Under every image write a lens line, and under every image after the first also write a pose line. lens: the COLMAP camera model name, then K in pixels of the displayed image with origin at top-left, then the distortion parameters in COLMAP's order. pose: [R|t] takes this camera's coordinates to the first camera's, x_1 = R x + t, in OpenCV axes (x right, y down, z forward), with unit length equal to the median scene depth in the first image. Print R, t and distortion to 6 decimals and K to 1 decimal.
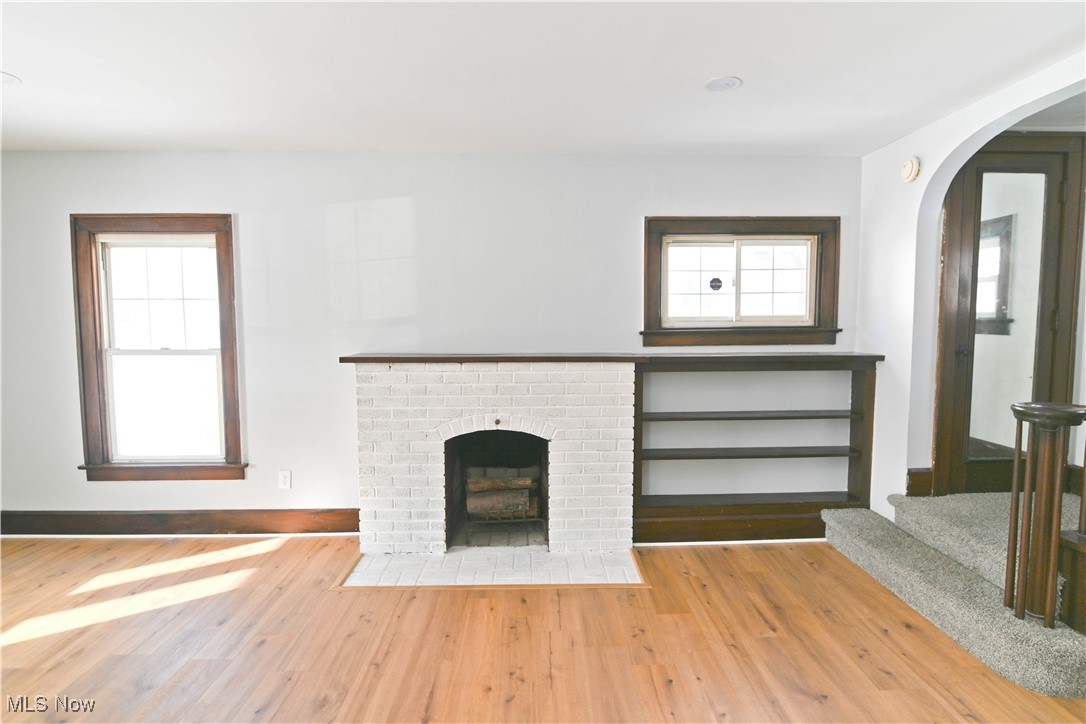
lens RADIAL K [[537.7, 0, 553.2], [0, 537.7, 356.5], [0, 0, 1]] dist [-0.015661, 0.000203]
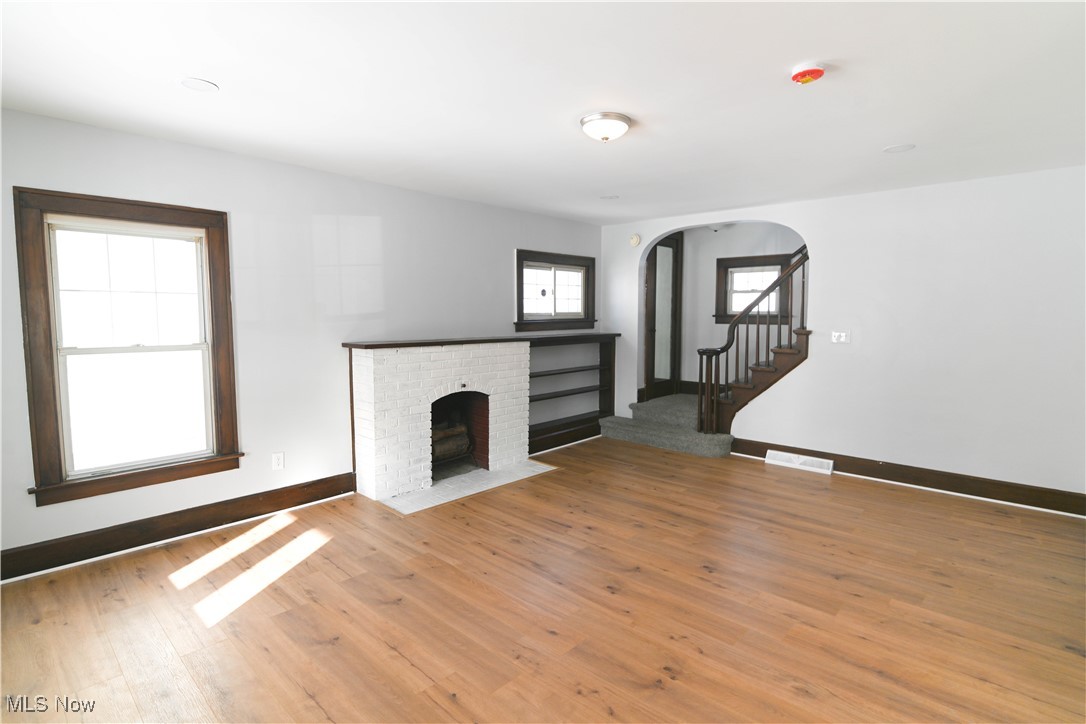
lens RADIAL K [[537.7, 0, 553.2], [0, 537.7, 356.5], [0, 0, 1]] dist [-0.015661, 0.000203]
pose [[0.697098, -0.054374, 0.714911, -0.946812], [0.045237, 0.998469, 0.031831, 0.008197], [-0.715547, 0.010151, 0.698490, -0.176935]]
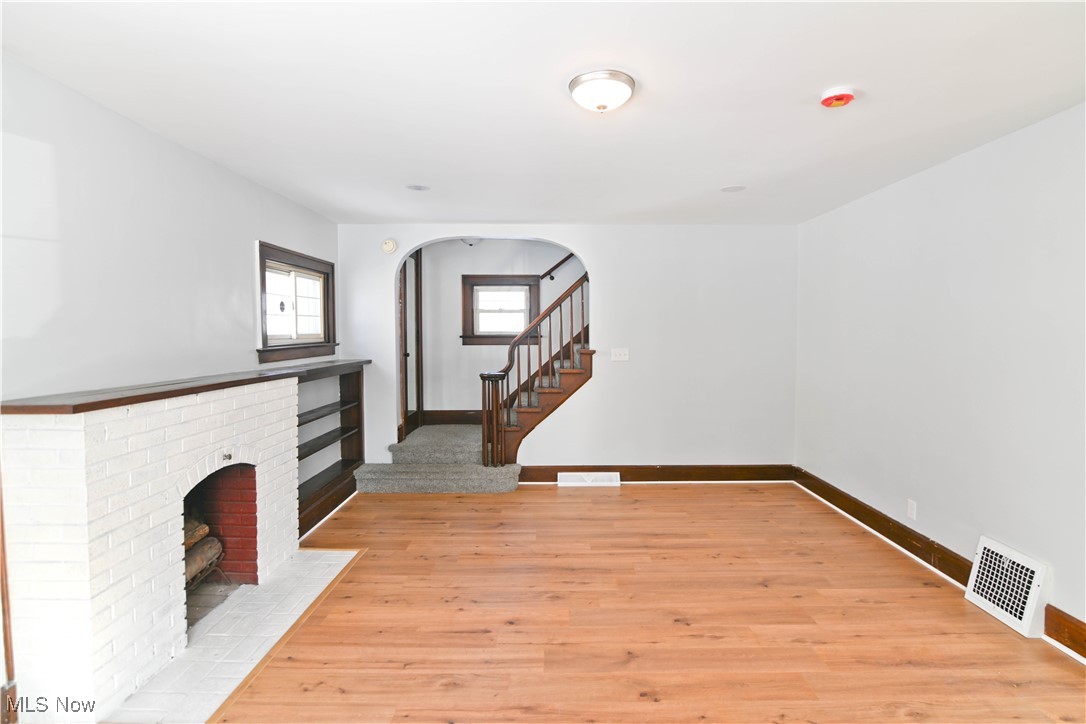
lens RADIAL K [[537.7, 0, 553.2], [0, 537.7, 356.5], [0, 0, 1]] dist [-0.015661, 0.000203]
pose [[0.026352, -0.041744, 0.998781, -0.925063], [0.070721, 0.996702, 0.039791, -0.036143], [-0.997148, 0.069586, 0.029217, 0.434363]]
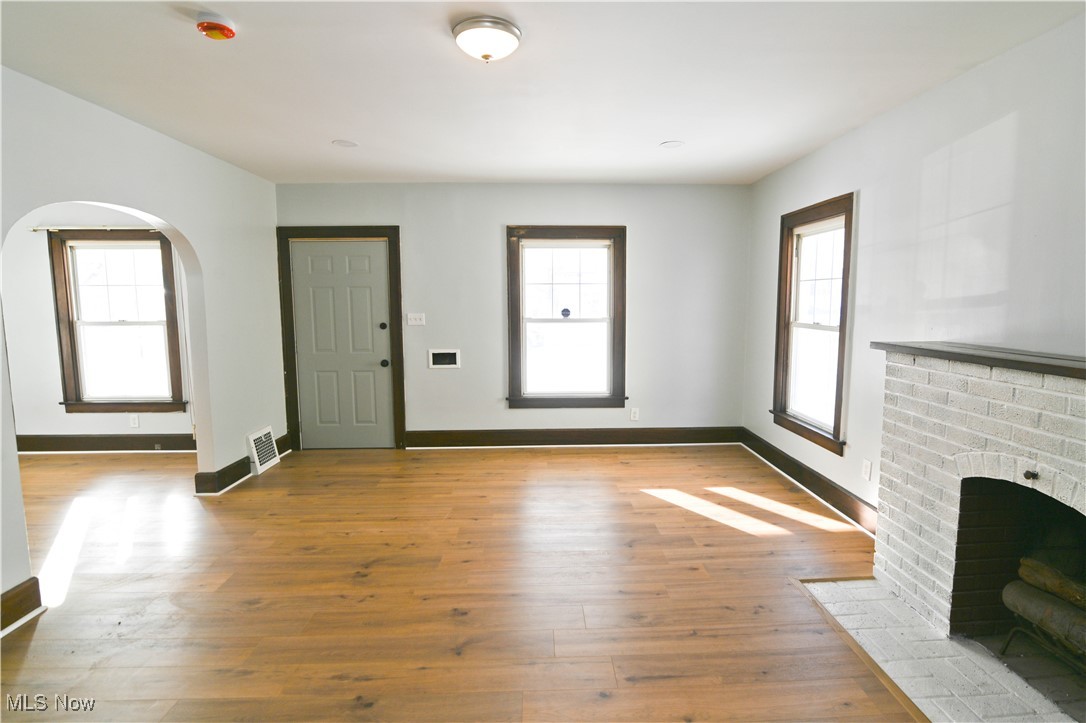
lens RADIAL K [[545.4, 0, 555.5], [0, 545.4, 356.3], [0, 0, 1]] dist [-0.017176, 0.000282]
pose [[0.007520, 0.104701, -0.994475, 0.447103], [-0.063940, 0.992519, 0.104011, -0.032048], [0.997925, 0.062804, 0.014158, 0.466276]]
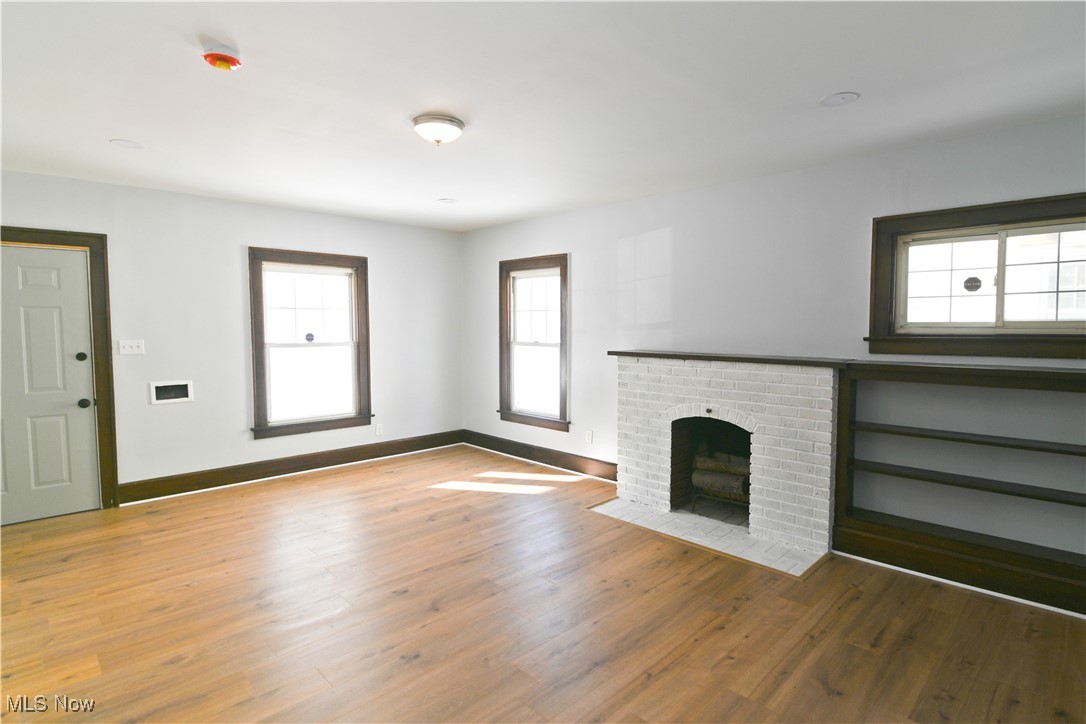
lens RADIAL K [[557.7, 0, 559.3], [0, 557.7, 357.4], [0, 0, 1]] dist [-0.017036, -0.000217]
pose [[0.688033, 0.046401, -0.724194, 0.545322], [-0.051323, 0.998566, 0.015221, 0.002290], [0.723862, 0.026696, 0.689428, -0.088267]]
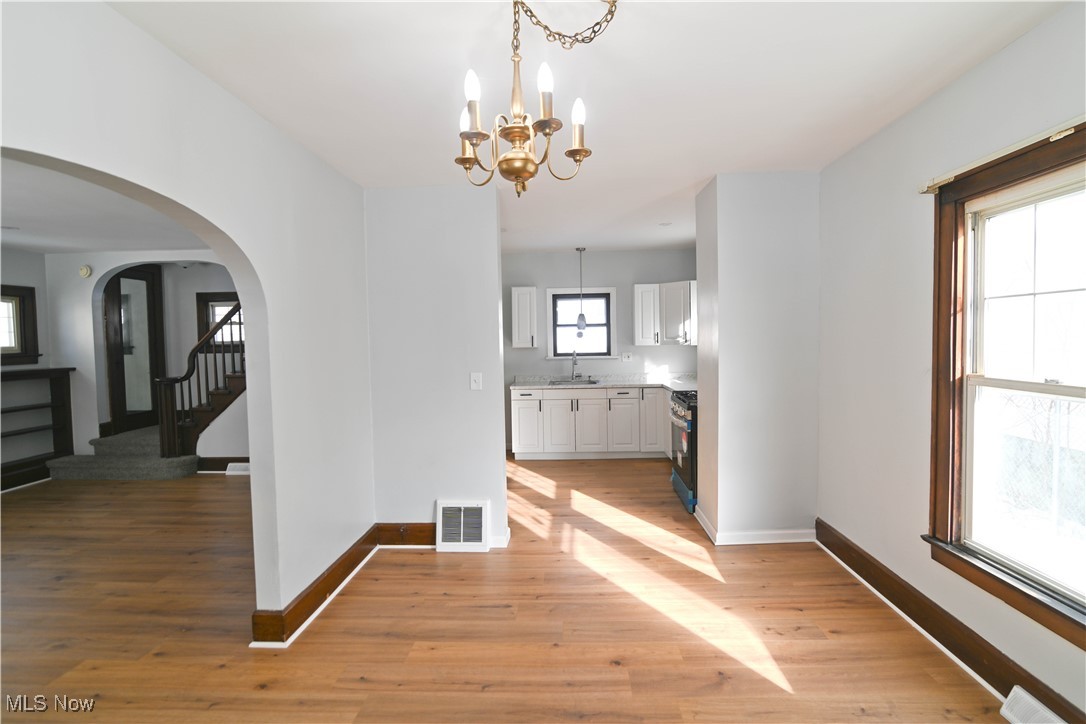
lens RADIAL K [[501.8, 0, 560.4], [0, 501.8, 358.4], [0, 0, 1]] dist [-0.022838, -0.000451]
pose [[0.056408, -0.039618, 0.997621, -0.972509], [0.083784, 0.995876, 0.034811, 0.048364], [-0.994886, 0.081621, 0.059494, -0.764833]]
